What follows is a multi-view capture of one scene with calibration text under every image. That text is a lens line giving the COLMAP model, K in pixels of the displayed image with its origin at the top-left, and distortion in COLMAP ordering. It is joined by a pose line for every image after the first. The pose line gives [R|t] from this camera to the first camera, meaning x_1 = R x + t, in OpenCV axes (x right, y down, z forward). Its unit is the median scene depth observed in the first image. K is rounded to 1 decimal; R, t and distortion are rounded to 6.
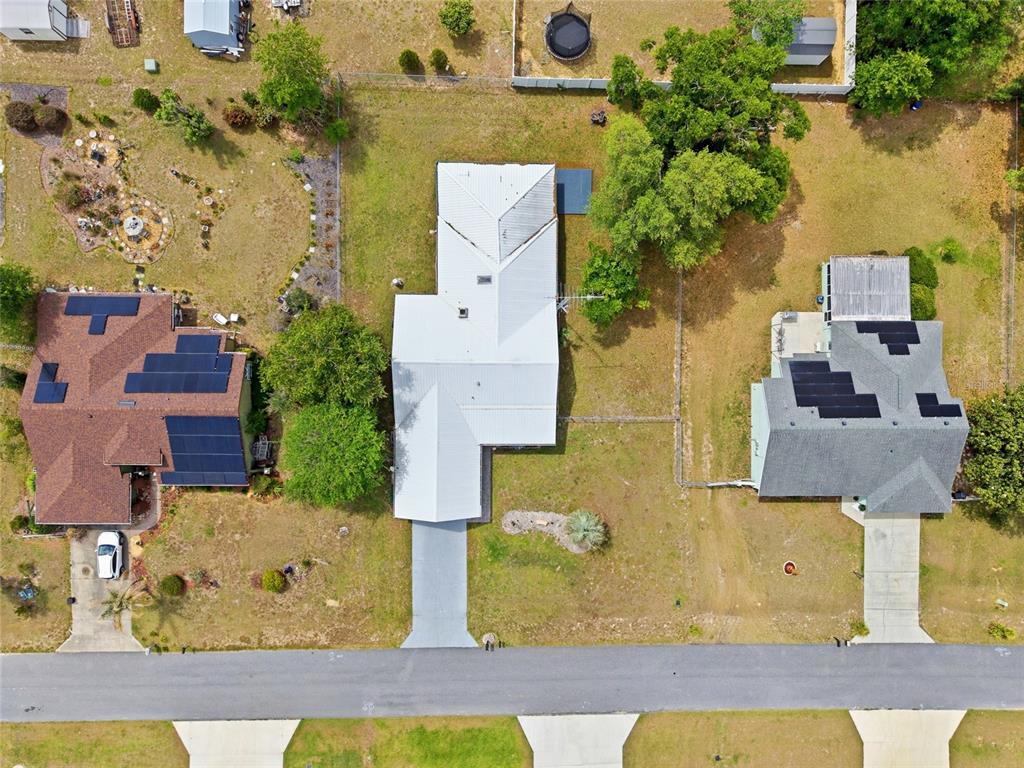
lens RADIAL K [[708.8, 0, 511.8], [0, 708.8, 388.3], [0, 0, 1]] dist [0.003638, 0.002346]
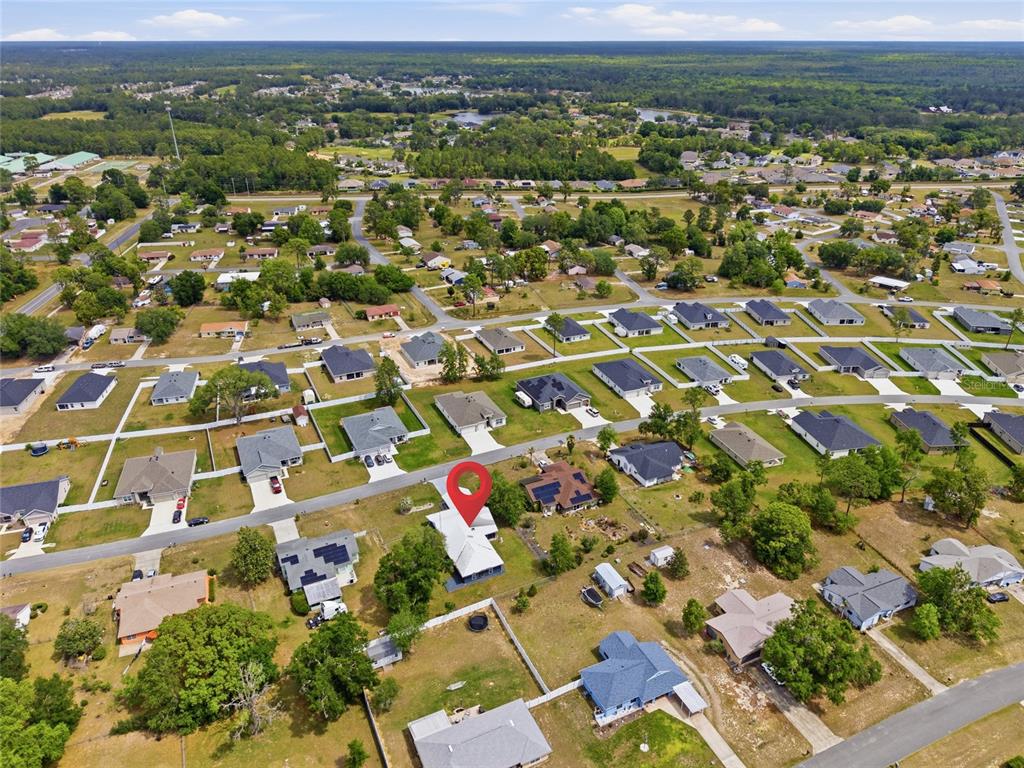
lens RADIAL K [[704.8, 0, 512.0], [0, 704.8, 384.0], [0, 0, 1]] dist [0.055742, -0.067986]
pose [[-0.899499, 0.162869, -0.405432, 0.800926], [-0.435618, -0.405957, 0.803390, -2.106052], [-0.033740, 0.899262, 0.436106, -0.723756]]
